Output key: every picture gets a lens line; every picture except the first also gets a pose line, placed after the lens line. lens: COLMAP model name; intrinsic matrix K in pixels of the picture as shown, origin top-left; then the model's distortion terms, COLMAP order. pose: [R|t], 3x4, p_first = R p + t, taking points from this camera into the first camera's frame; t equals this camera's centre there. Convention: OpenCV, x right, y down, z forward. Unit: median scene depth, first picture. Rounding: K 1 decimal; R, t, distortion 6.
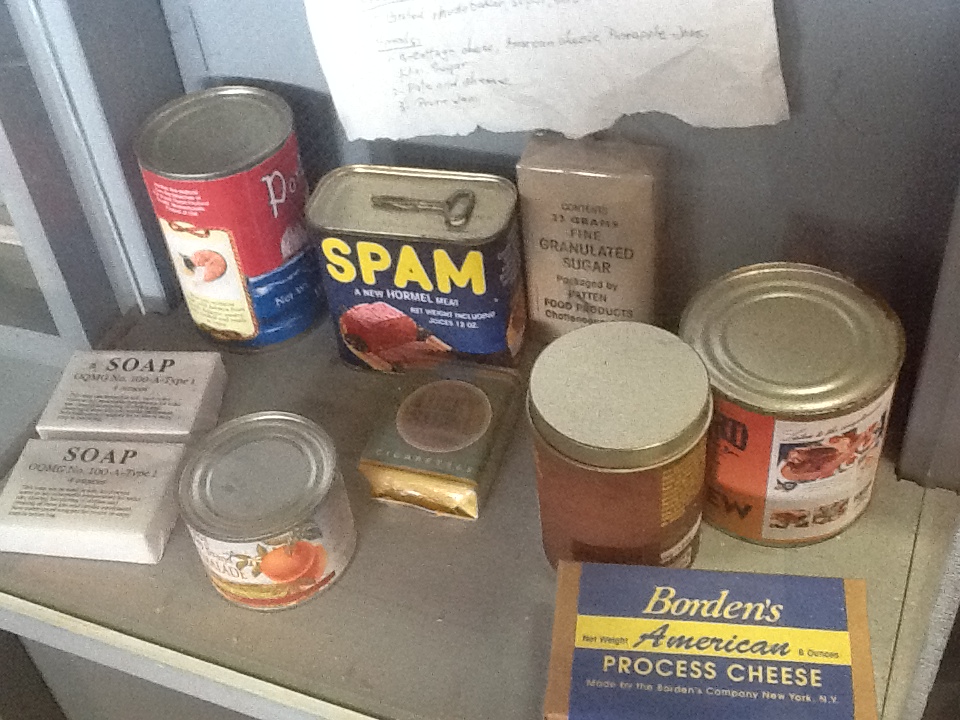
lens RADIAL K [[1210.1, 0, 480.0], [0, 1210.1, 360.0], [0, 0, 1]] dist [0.004886, -0.053413]
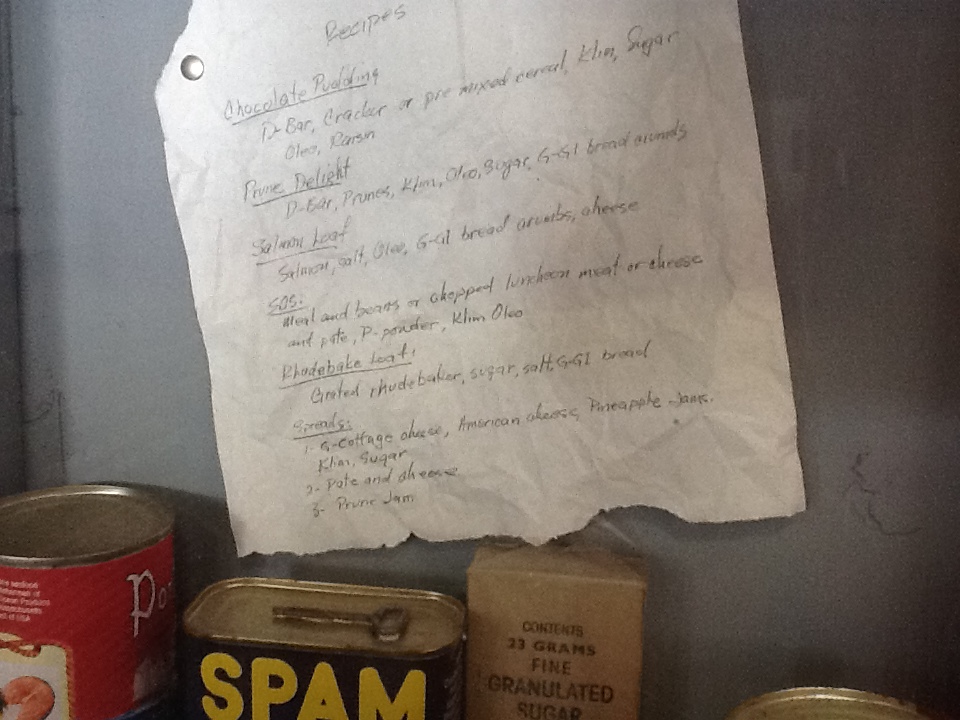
lens RADIAL K [[1210.1, 0, 480.0], [0, 1210.1, 360.0], [0, 0, 1]] dist [0.004886, -0.053413]
pose [[0.982473, 0.084758, 0.166022, -0.102409], [0.014591, 0.852946, -0.521795, 0.131740], [-0.185834, 0.515072, 0.836759, 0.263696]]
